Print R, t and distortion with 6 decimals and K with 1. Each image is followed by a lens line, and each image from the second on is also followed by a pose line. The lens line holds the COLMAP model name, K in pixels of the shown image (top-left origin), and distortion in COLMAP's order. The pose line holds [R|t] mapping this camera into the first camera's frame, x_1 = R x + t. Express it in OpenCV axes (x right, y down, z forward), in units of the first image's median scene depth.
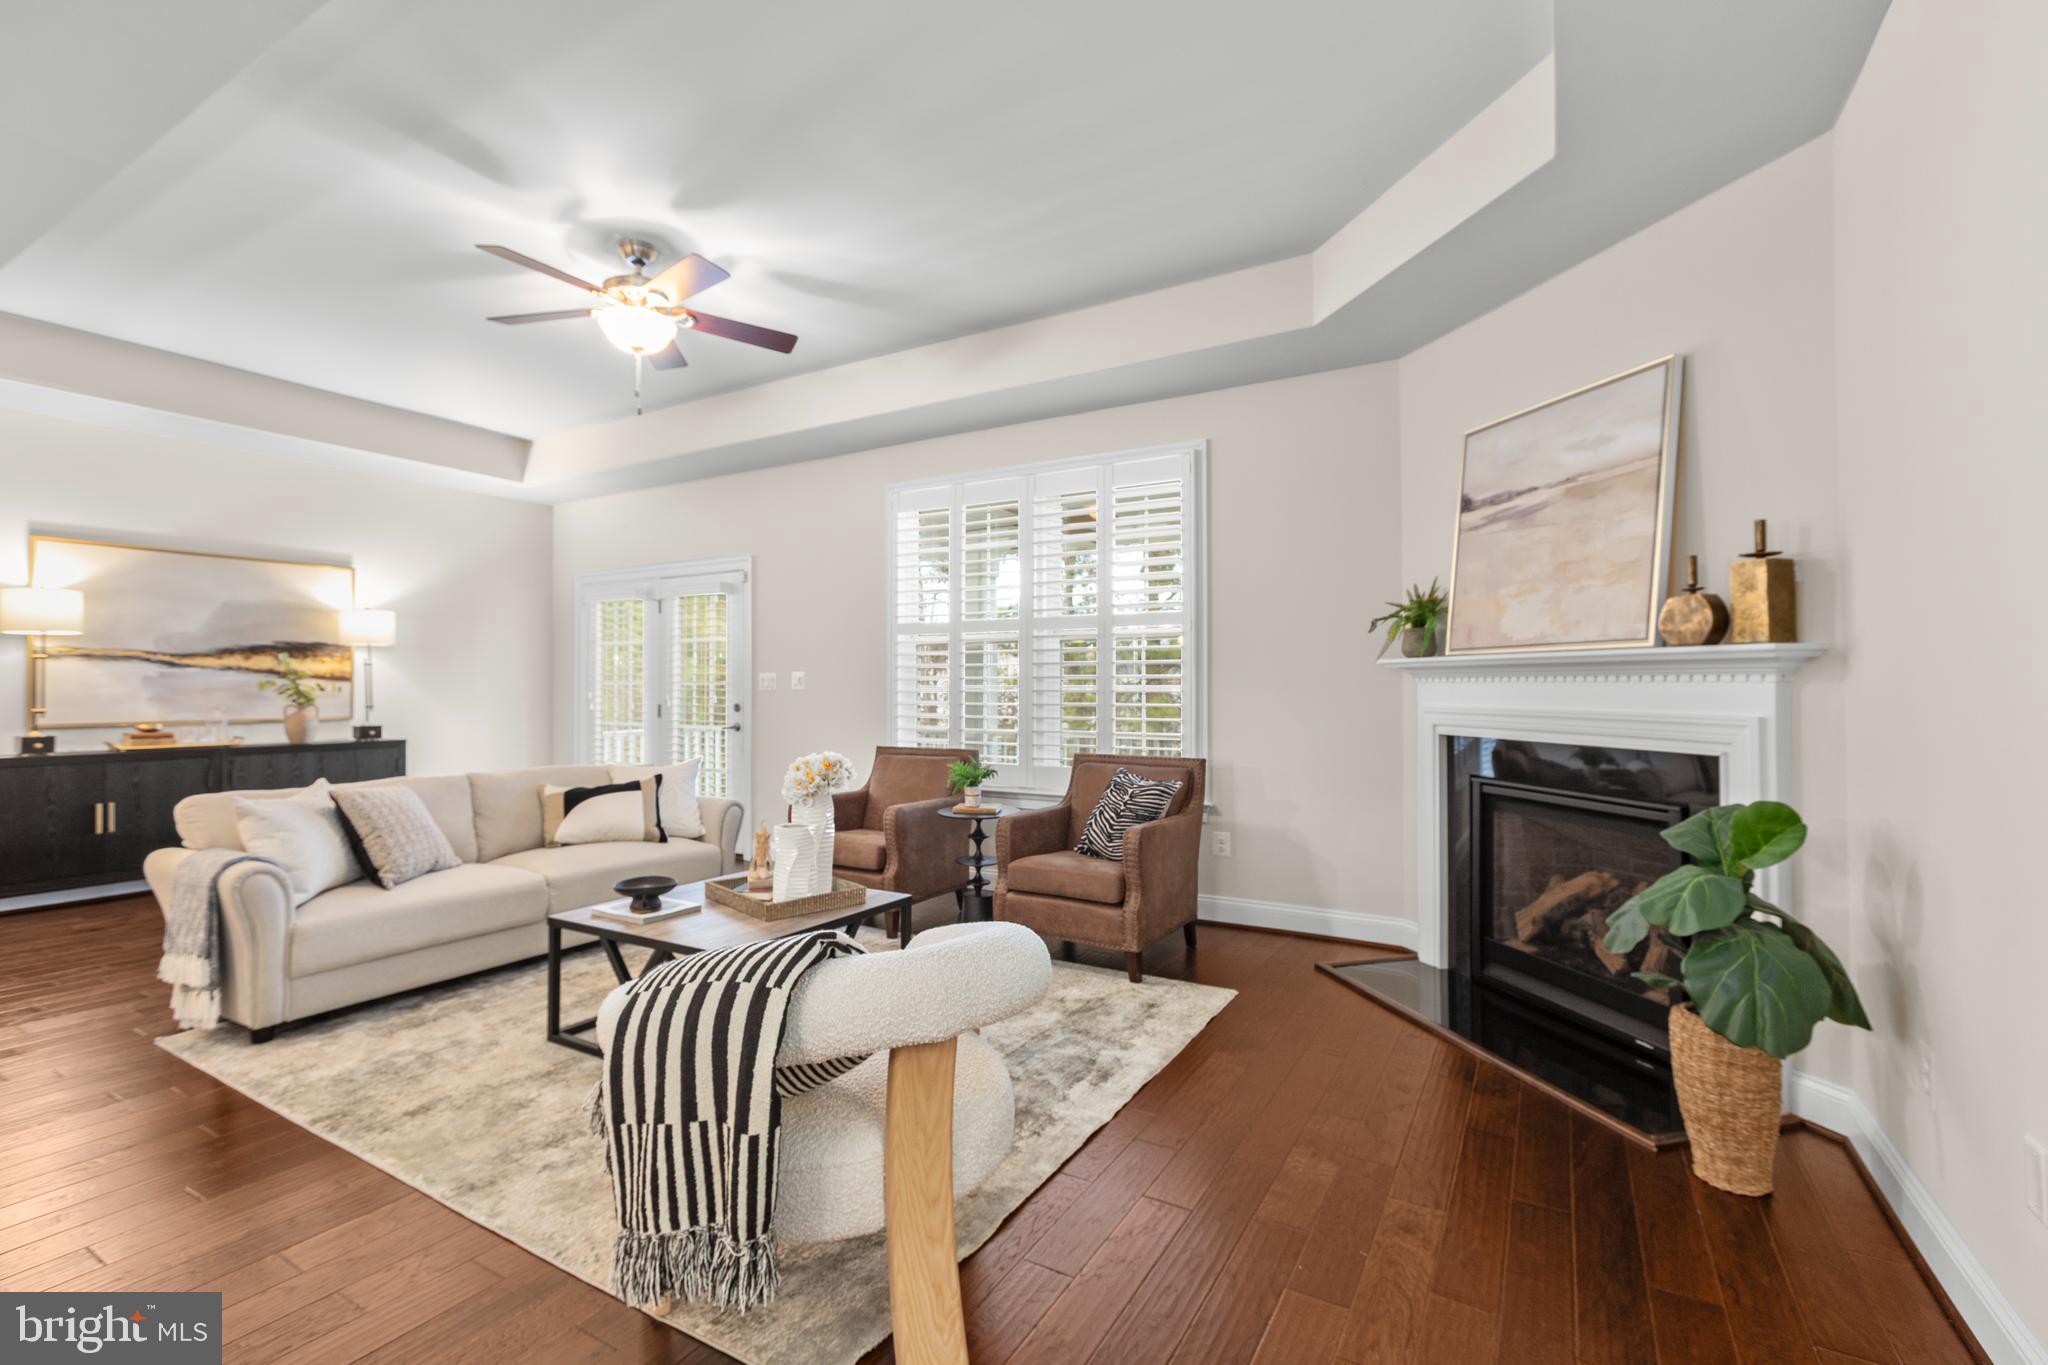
lens RADIAL K [[899.6, 0, 1022.6], [0, 899.6, 667.2], [0, 0, 1]] dist [-0.001045, -0.000066]
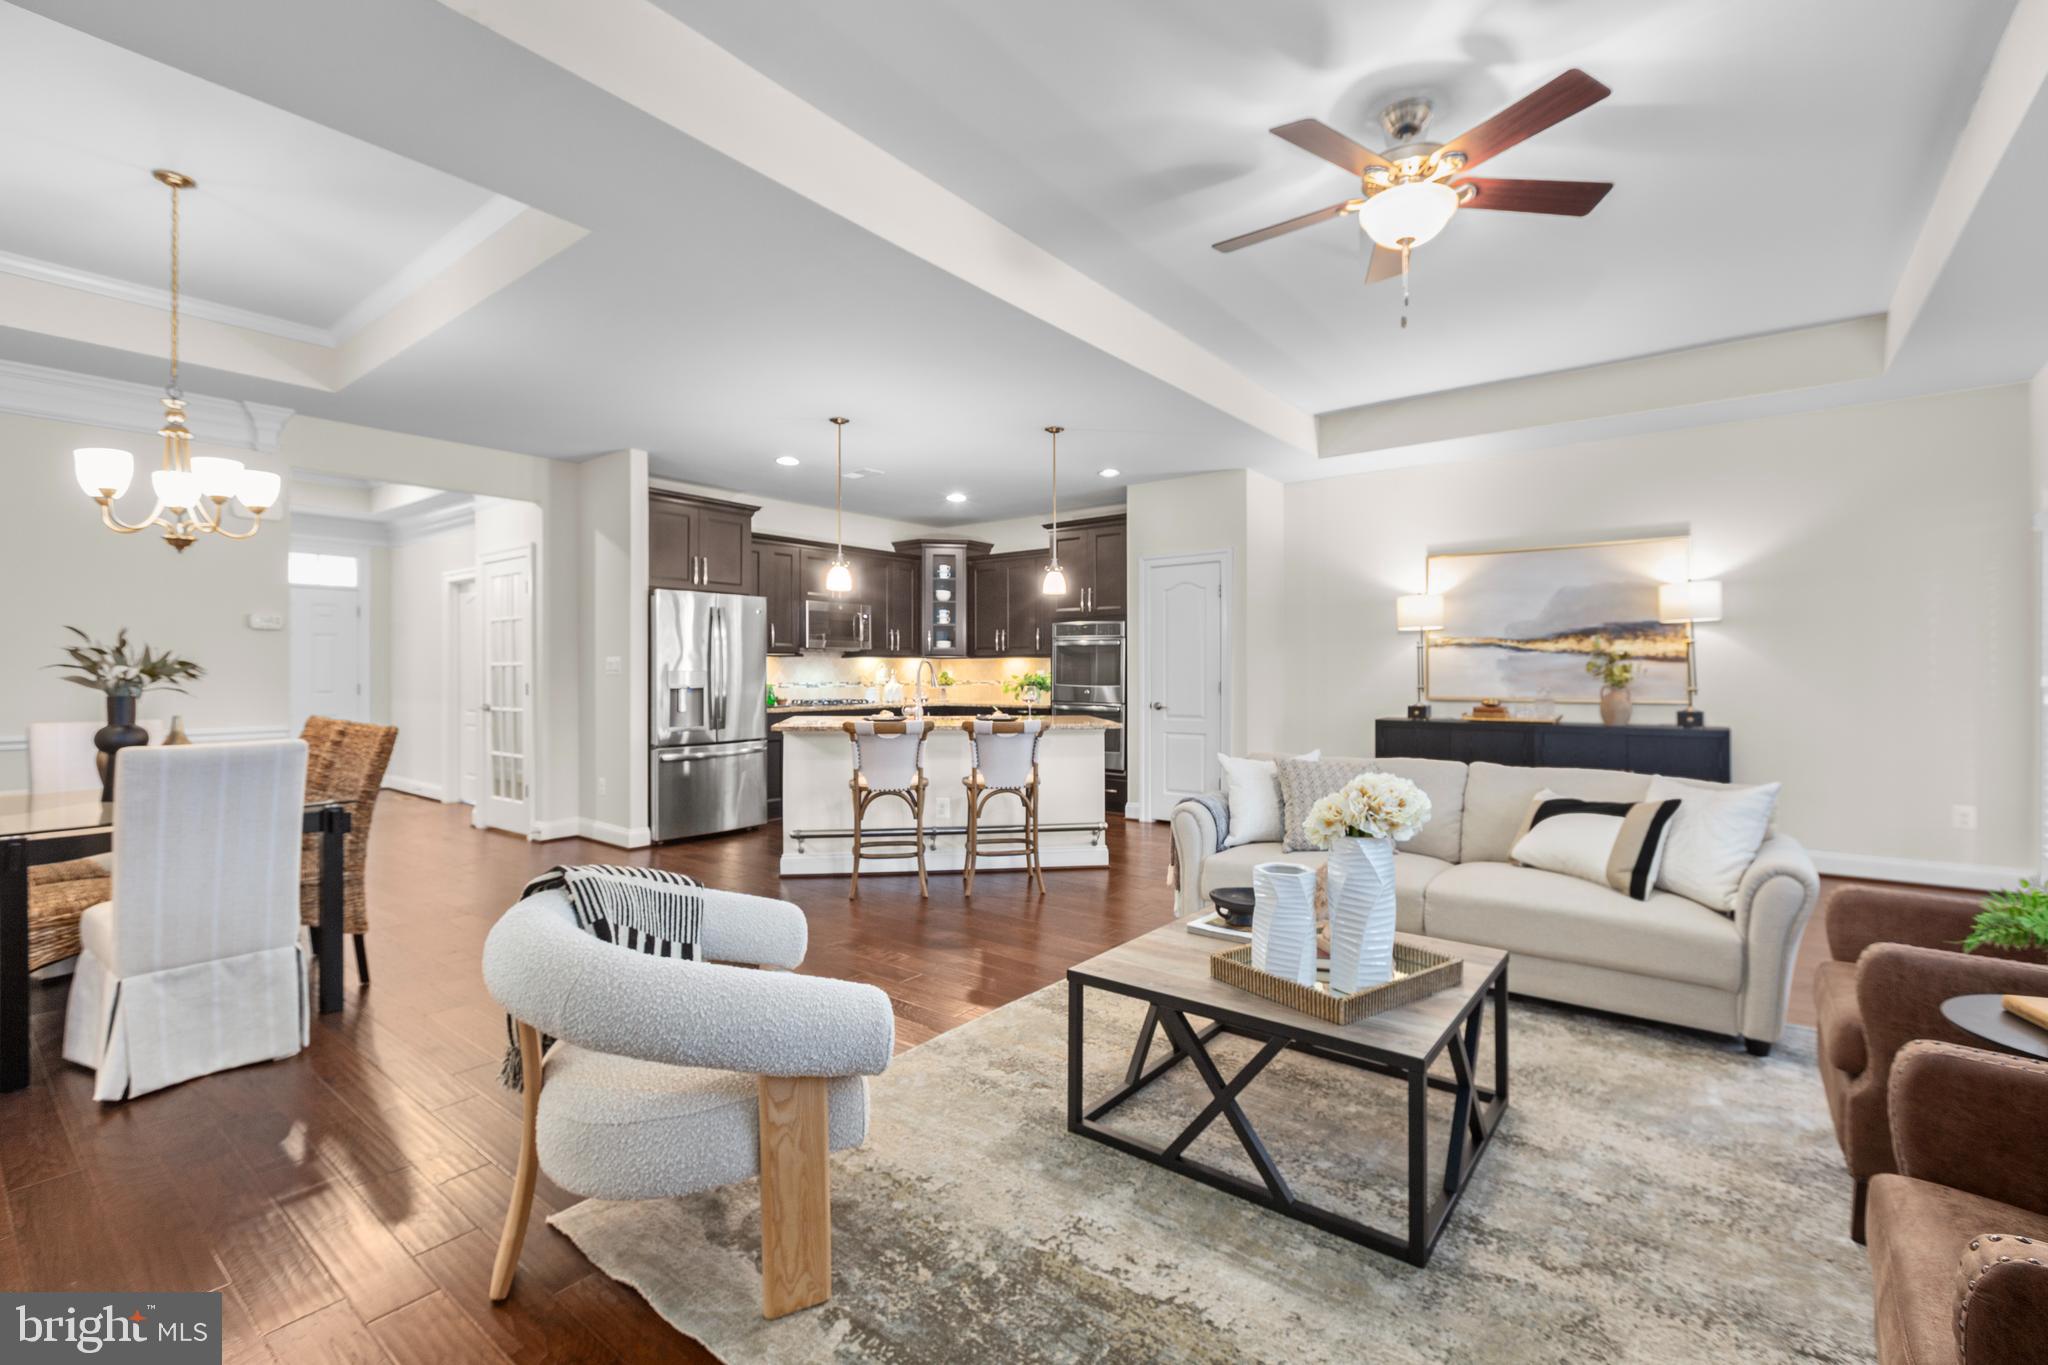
lens RADIAL K [[899.6, 0, 1022.6], [0, 899.6, 667.2], [0, 0, 1]] dist [-0.001045, -0.000066]
pose [[-0.140057, -0.002790, -0.990140, 0.406797], [0.025823, 0.999646, -0.006470, 0.016159], [0.989807, -0.026474, -0.139935, 0.777328]]
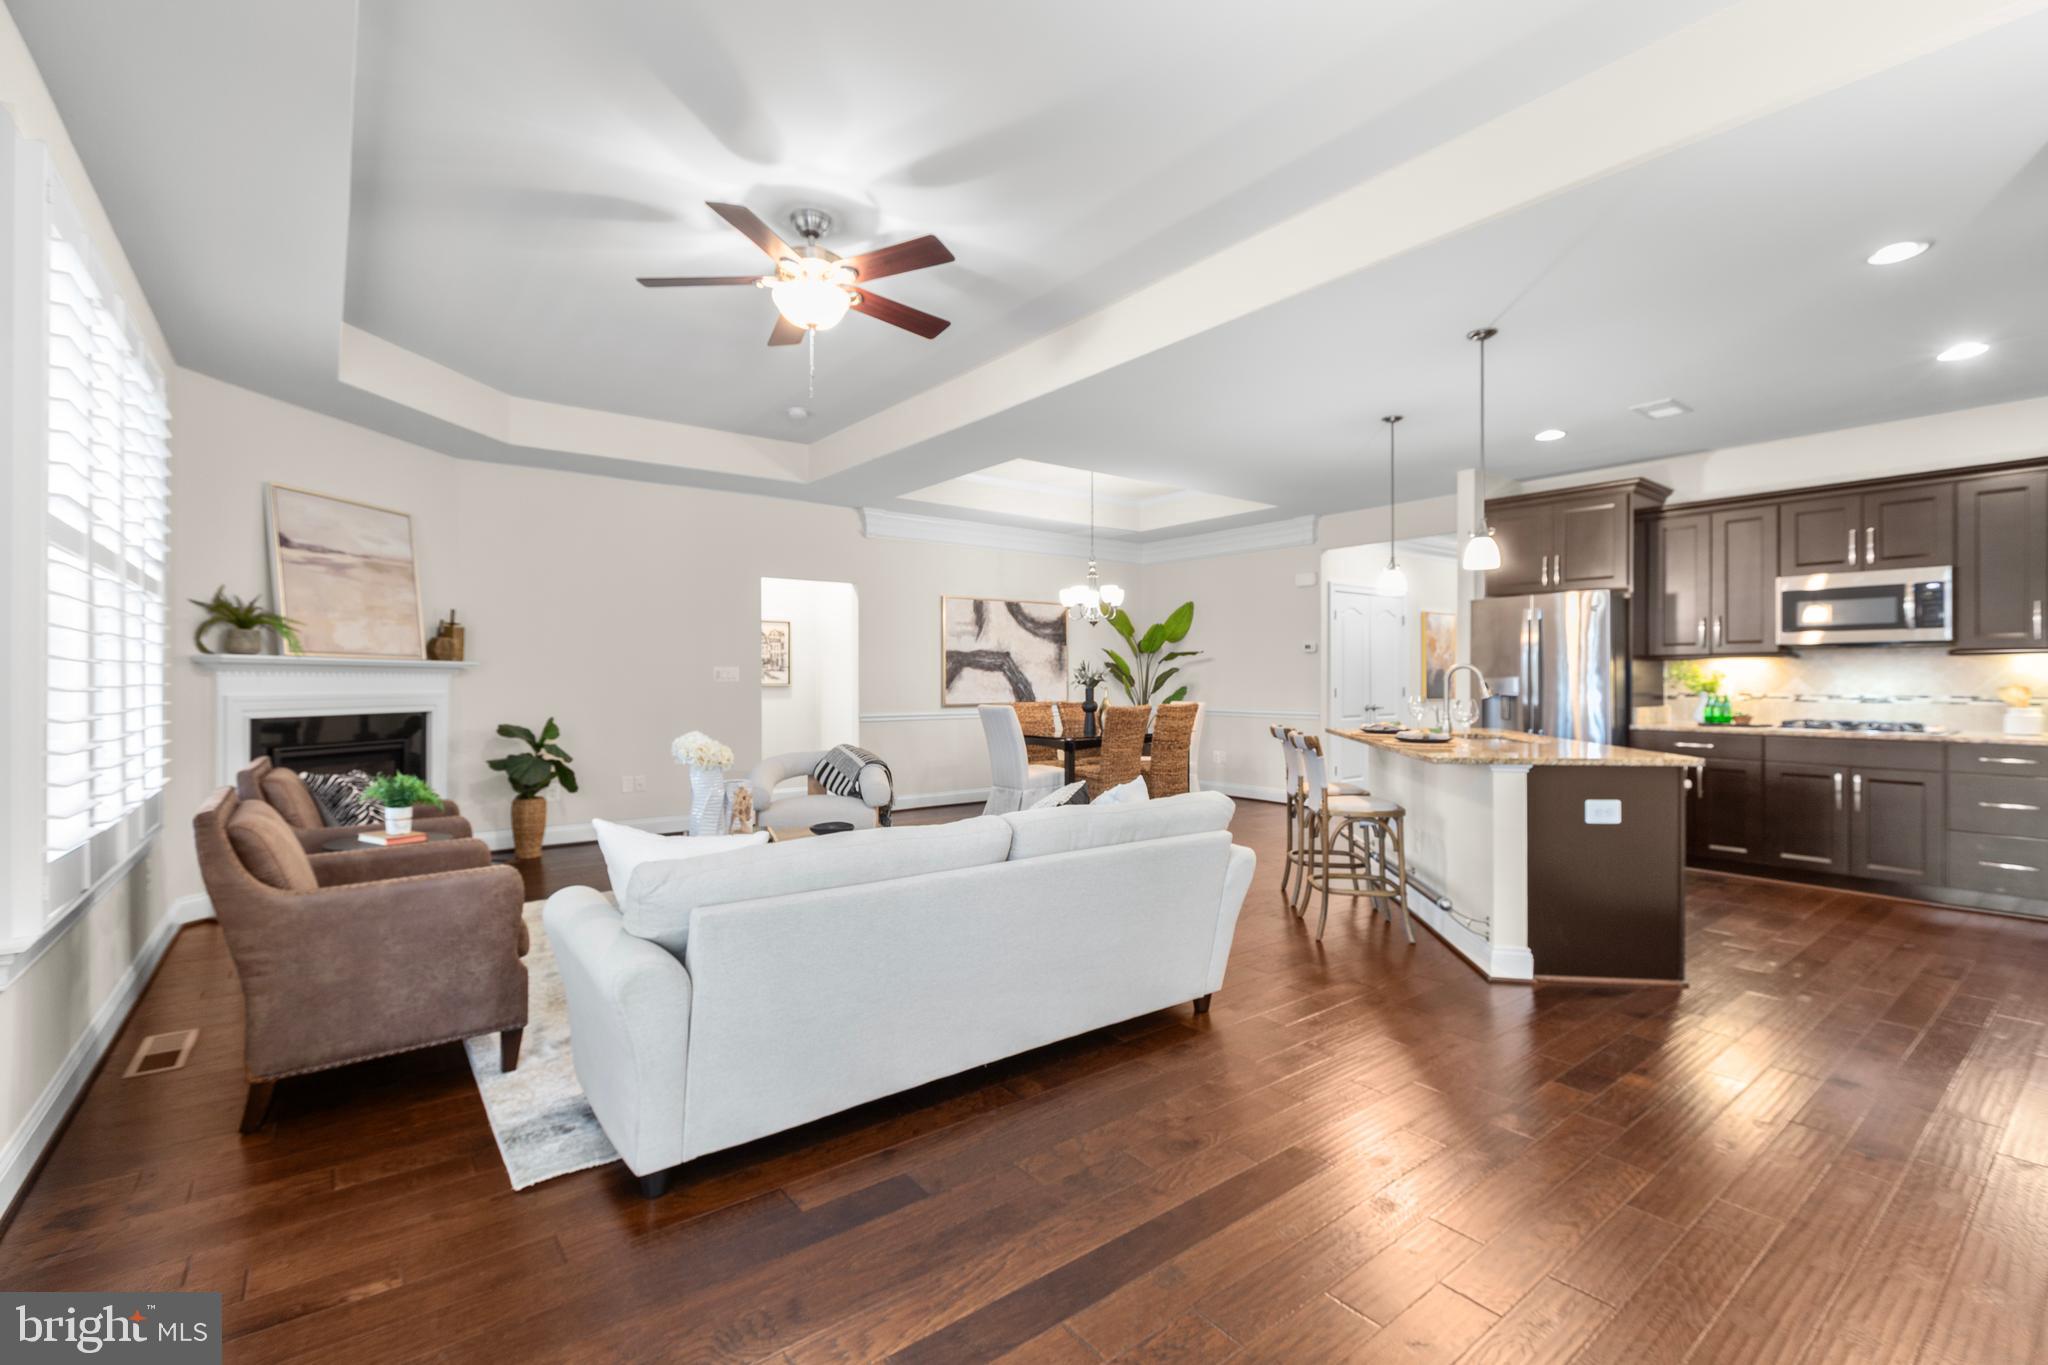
lens RADIAL K [[903.8, 0, 1024.0], [0, 903.8, 682.5], [0, 0, 1]] dist [0.000132, 0.000506]
pose [[-0.927692, 0.000424, 0.373345, -1.008119], [-0.007308, 0.999787, -0.019293, 0.043879], [-0.373274, -0.020626, -0.927492, 1.822144]]
